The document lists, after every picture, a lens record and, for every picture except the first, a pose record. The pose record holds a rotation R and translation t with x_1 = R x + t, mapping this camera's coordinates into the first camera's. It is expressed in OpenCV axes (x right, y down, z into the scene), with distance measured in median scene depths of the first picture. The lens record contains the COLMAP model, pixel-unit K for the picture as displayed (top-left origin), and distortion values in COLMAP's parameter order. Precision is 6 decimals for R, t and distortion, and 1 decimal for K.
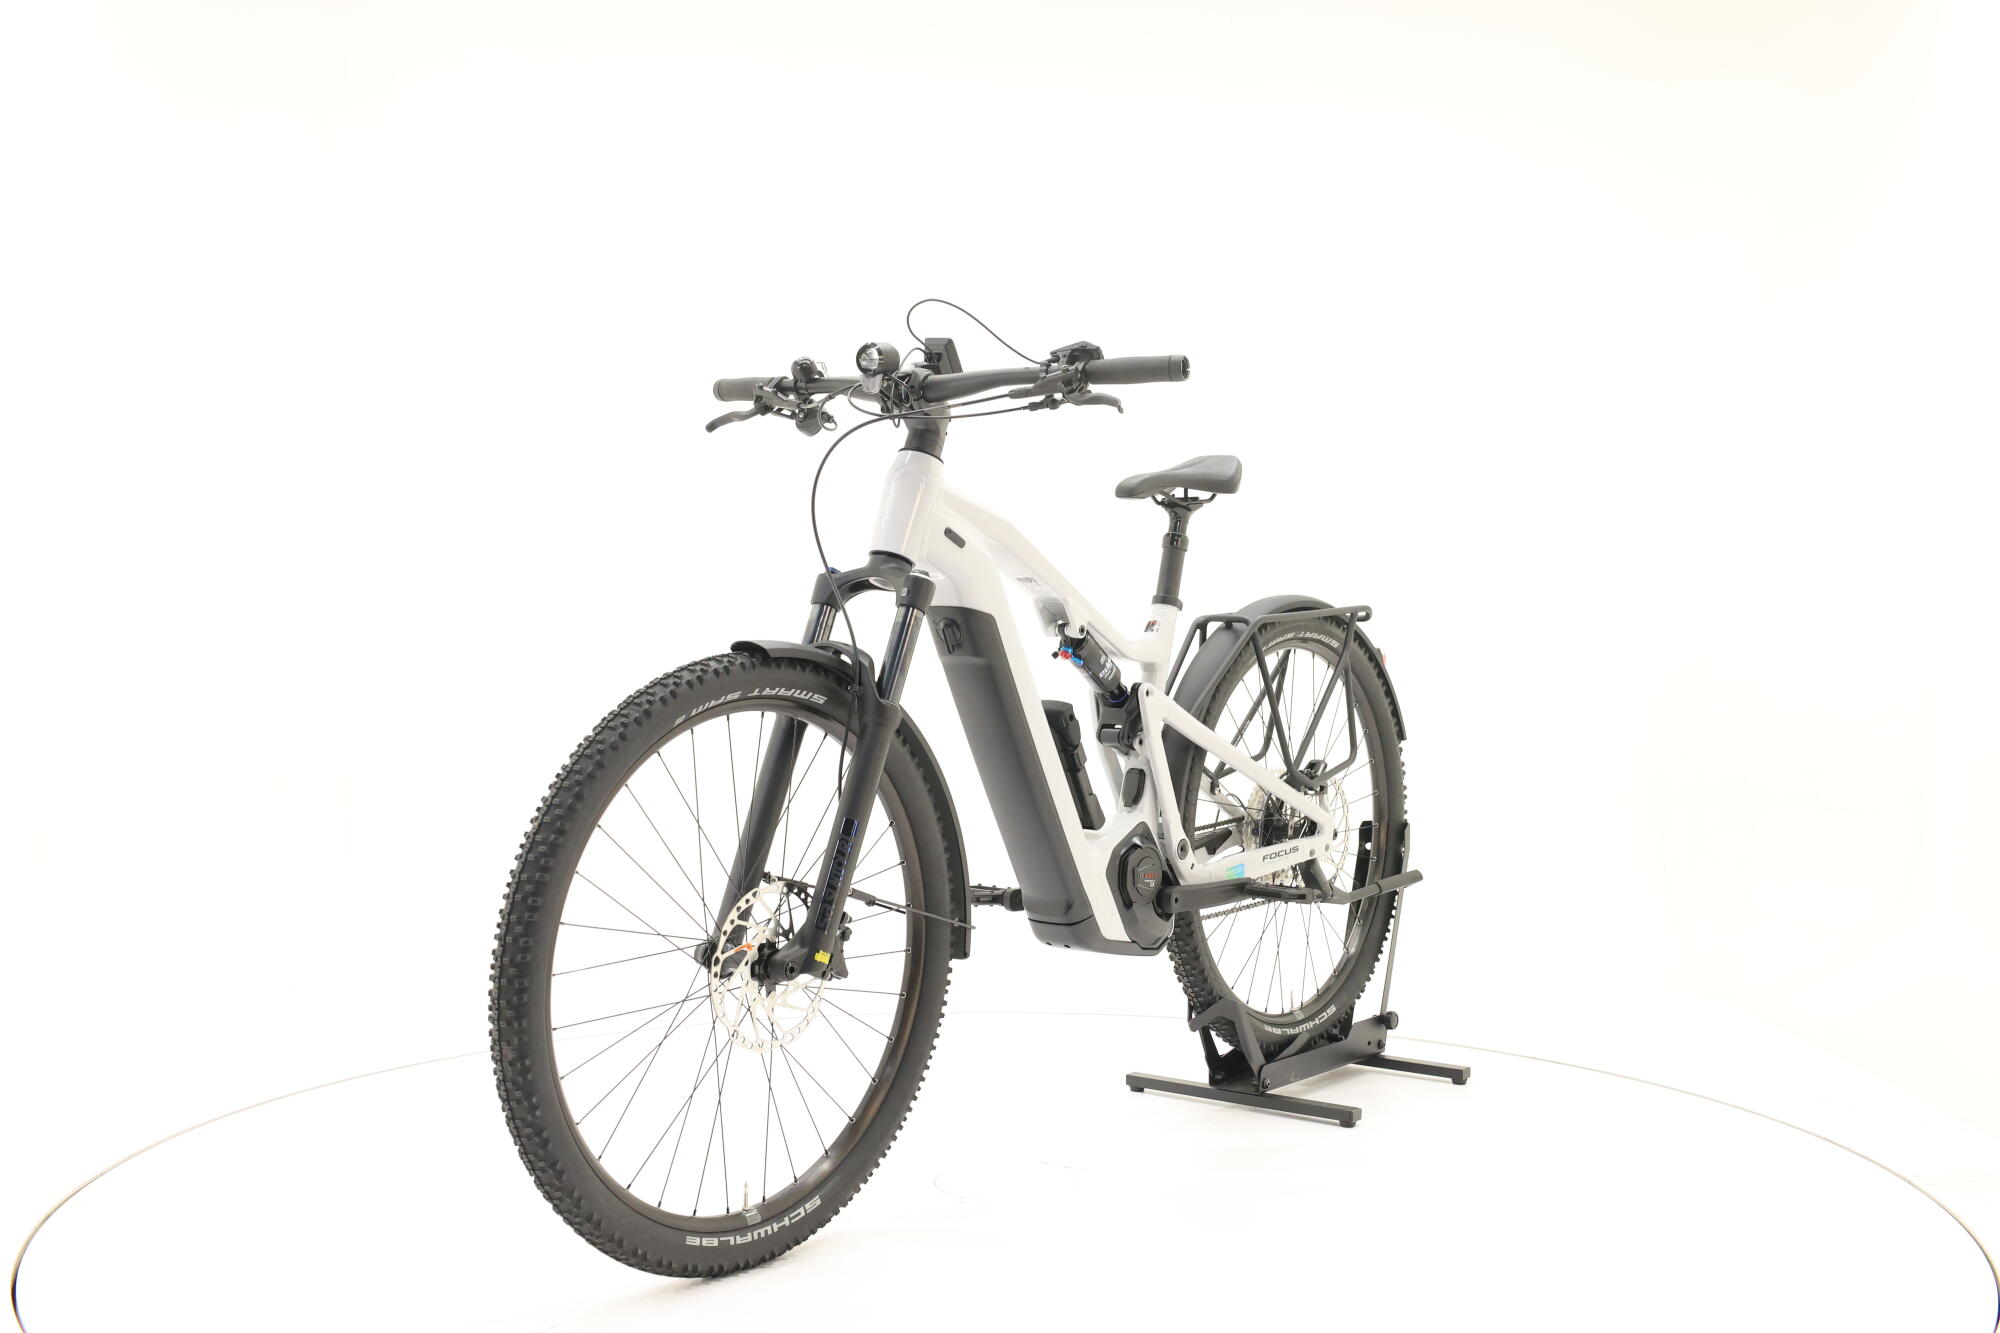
lens RADIAL K [[2158.7, 0, 1000.0], [0, 2158.7, 666.5], [0, 0, 1]] dist [0.025721, 0.023851]
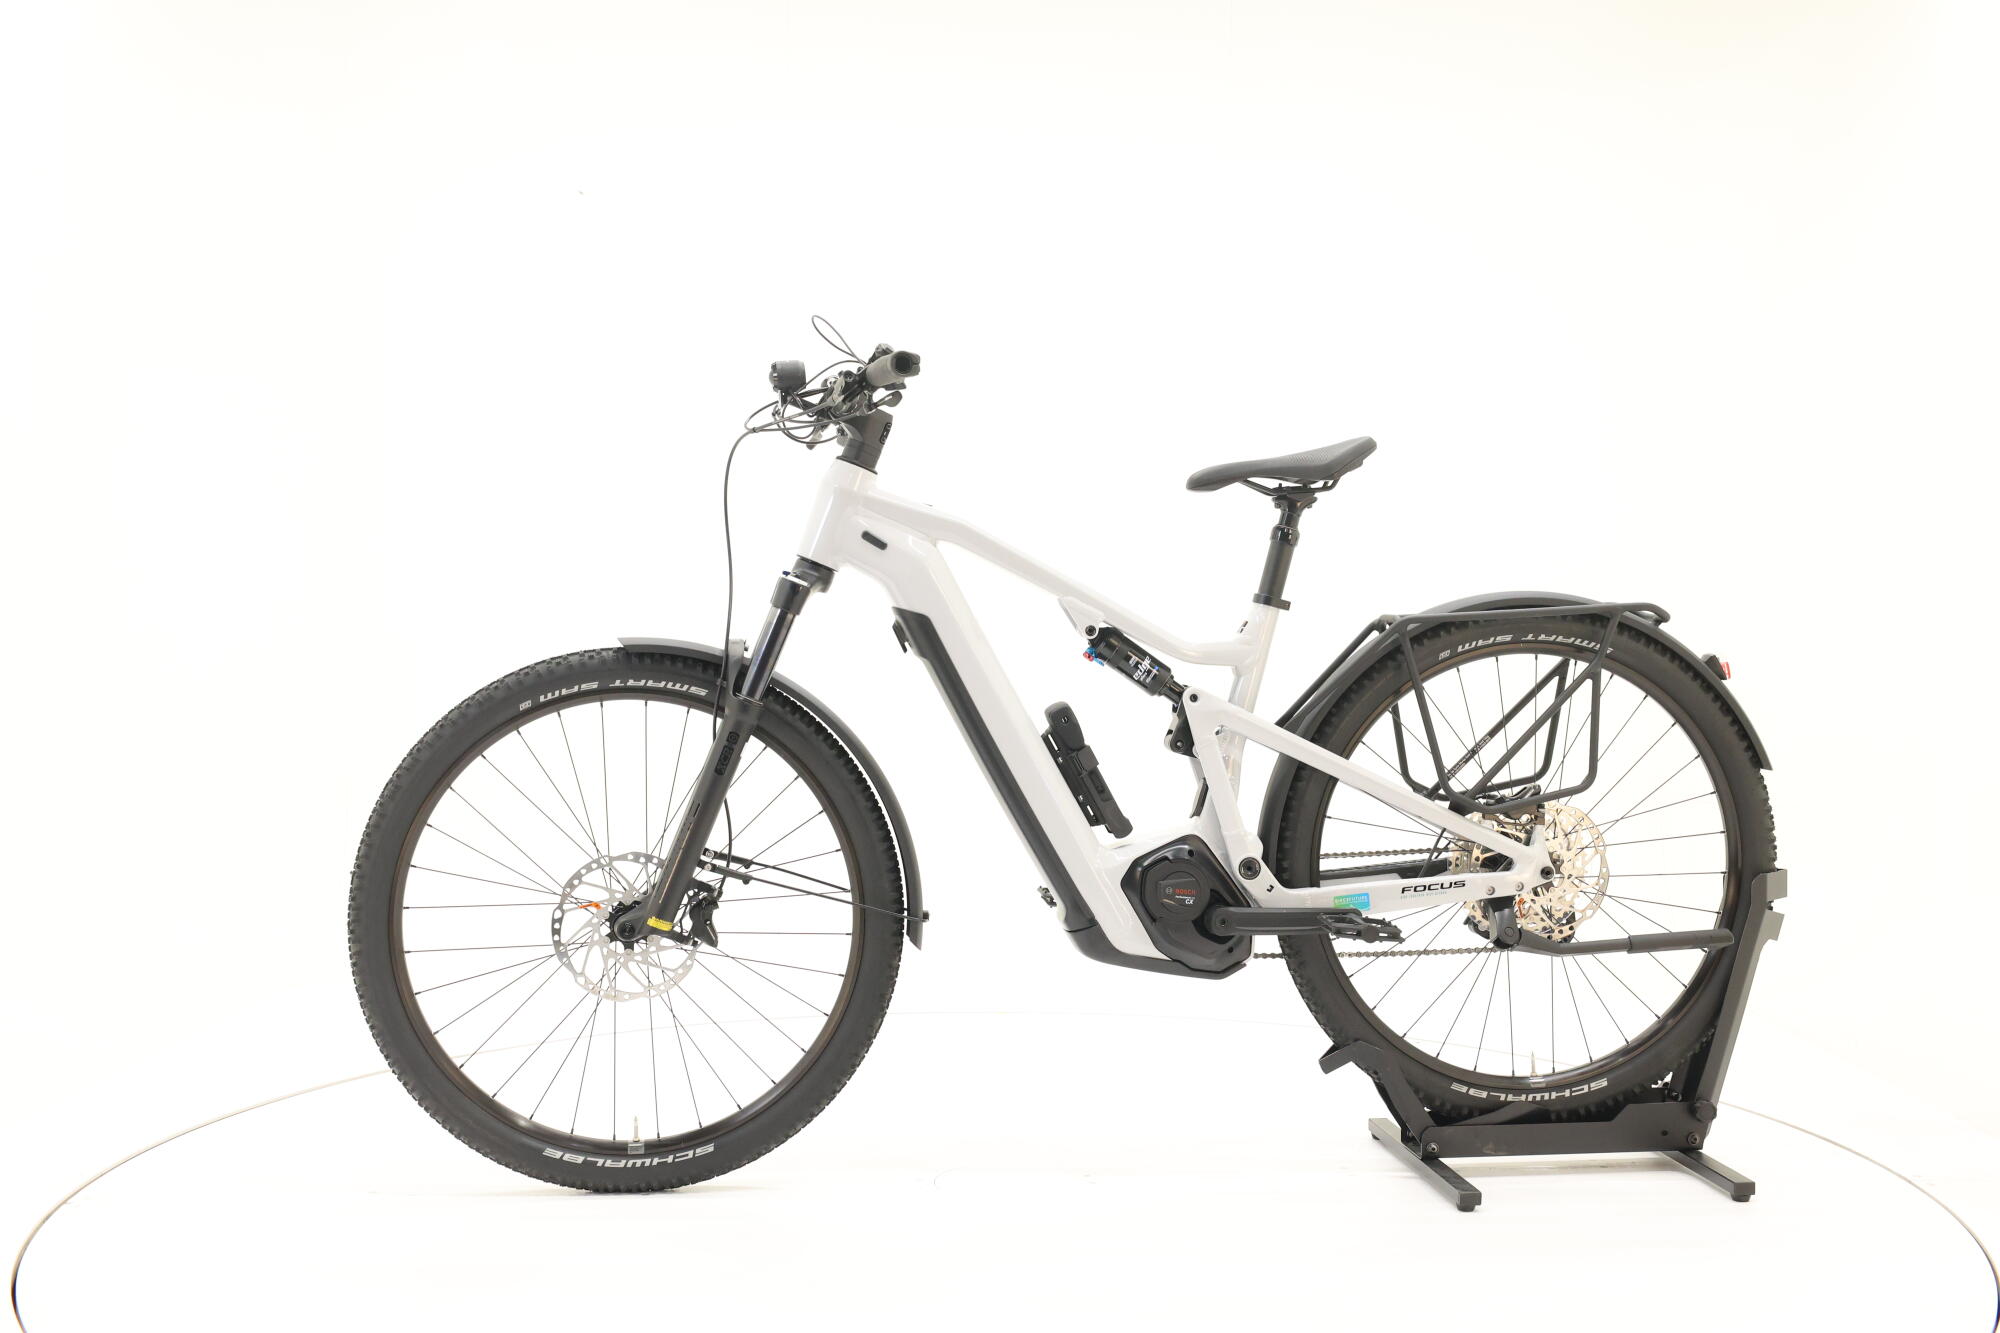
lens RADIAL K [[2158.7, 0, 1000.0], [0, 2158.7, 666.5], [0, 0, 1]] dist [0.025721, 0.023851]
pose [[0.703435, 0.007531, -0.710720, 0.784529], [-0.015056, 0.999877, -0.004307, 0.004685], [0.710600, 0.013730, 0.703462, 0.322017]]
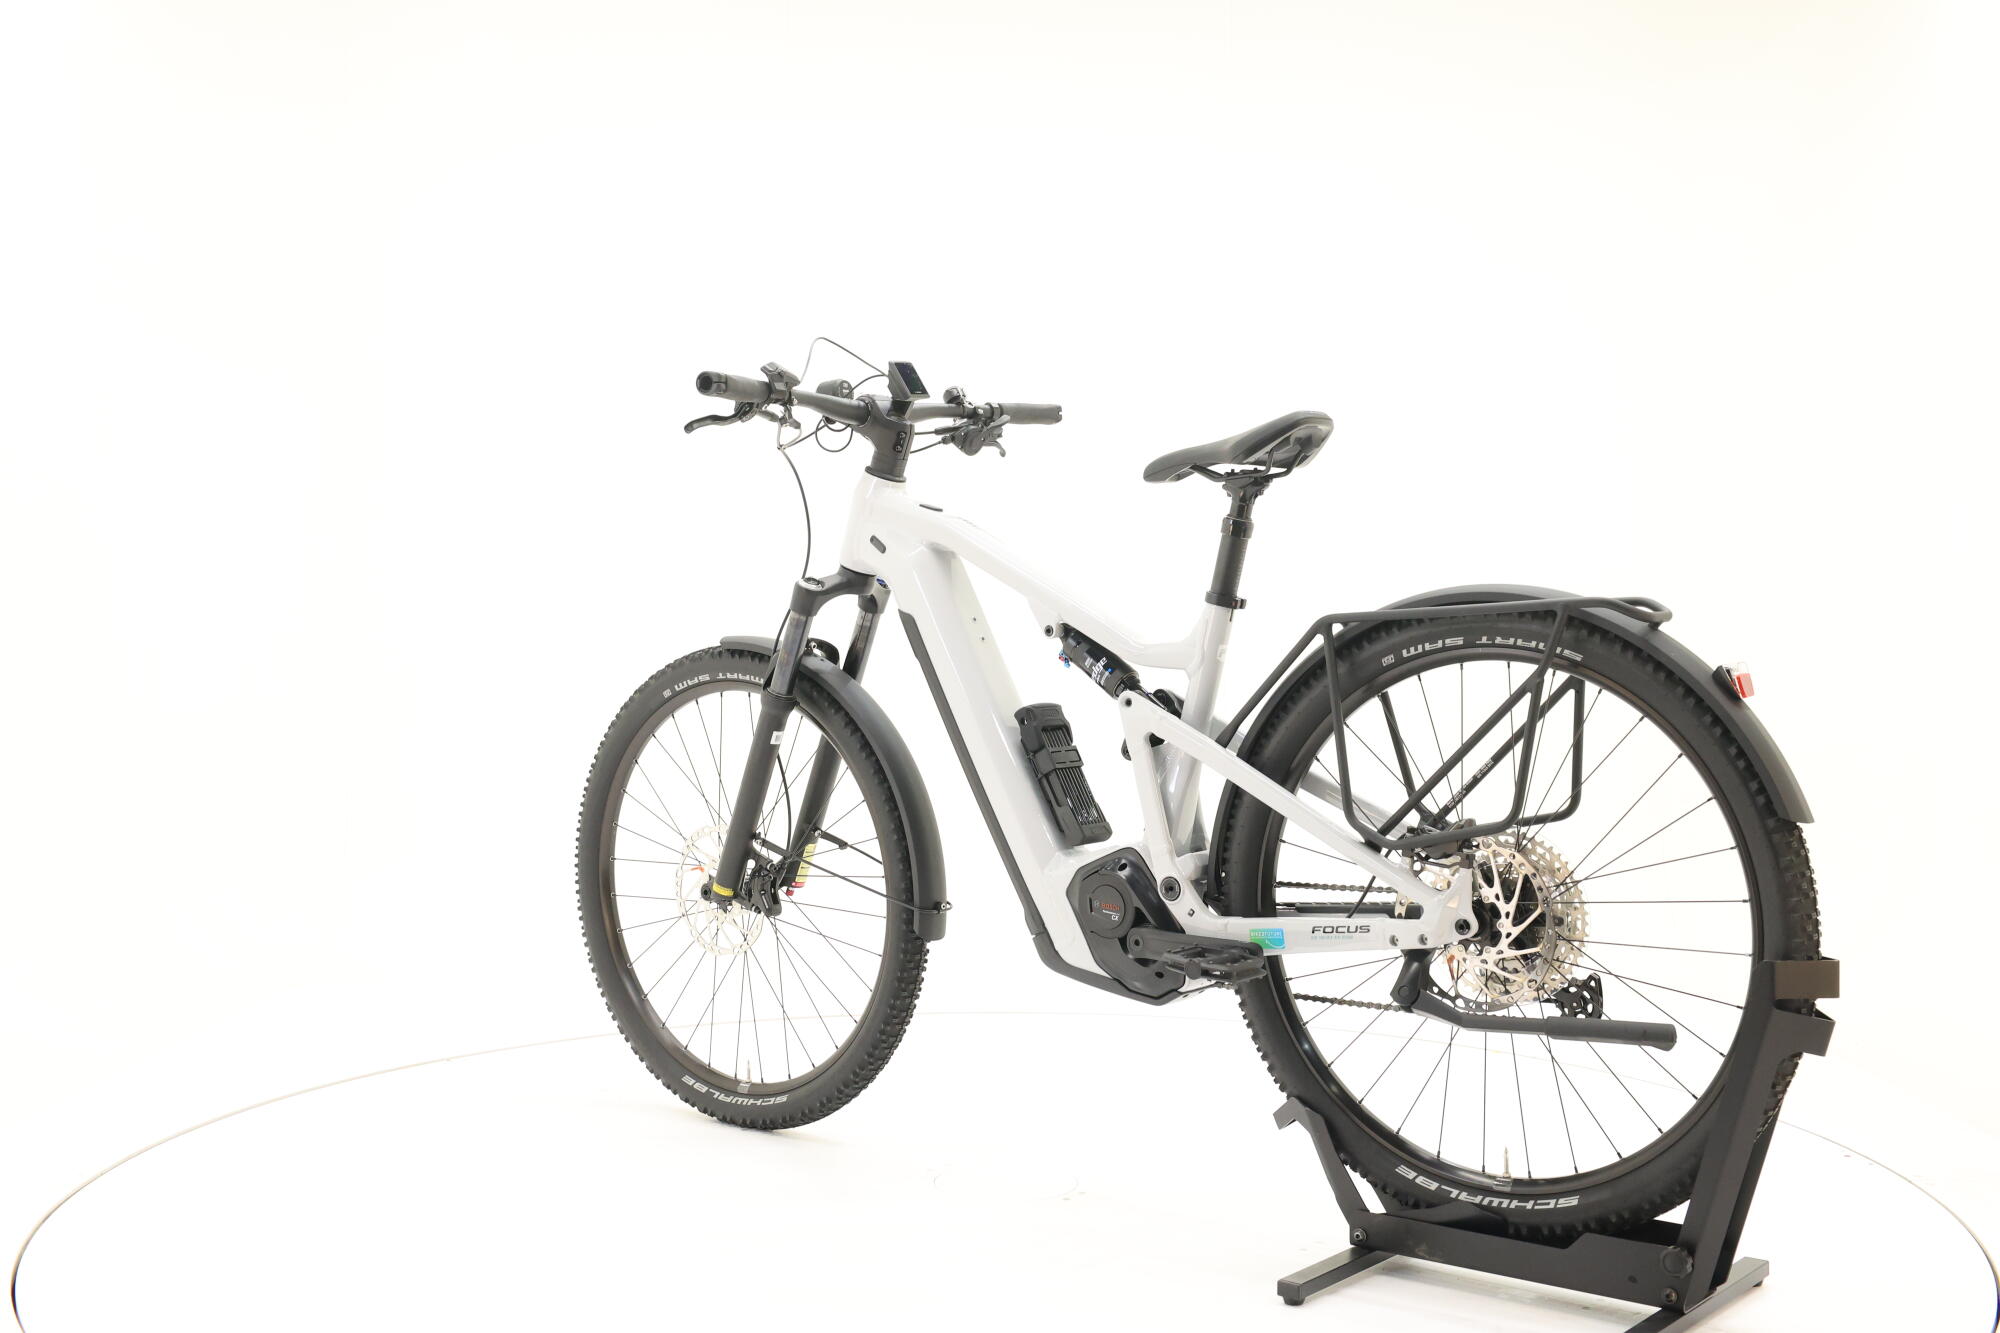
lens RADIAL K [[2158.7, 0, 1000.0], [0, 2158.7, 666.5], [0, 0, 1]] dist [0.025721, 0.023851]
pose [[-0.020717, -0.002146, -0.999783, 1.109641], [-0.039558, 0.999216, -0.001325, 0.001200], [0.999002, 0.039522, -0.020785, 1.116961]]
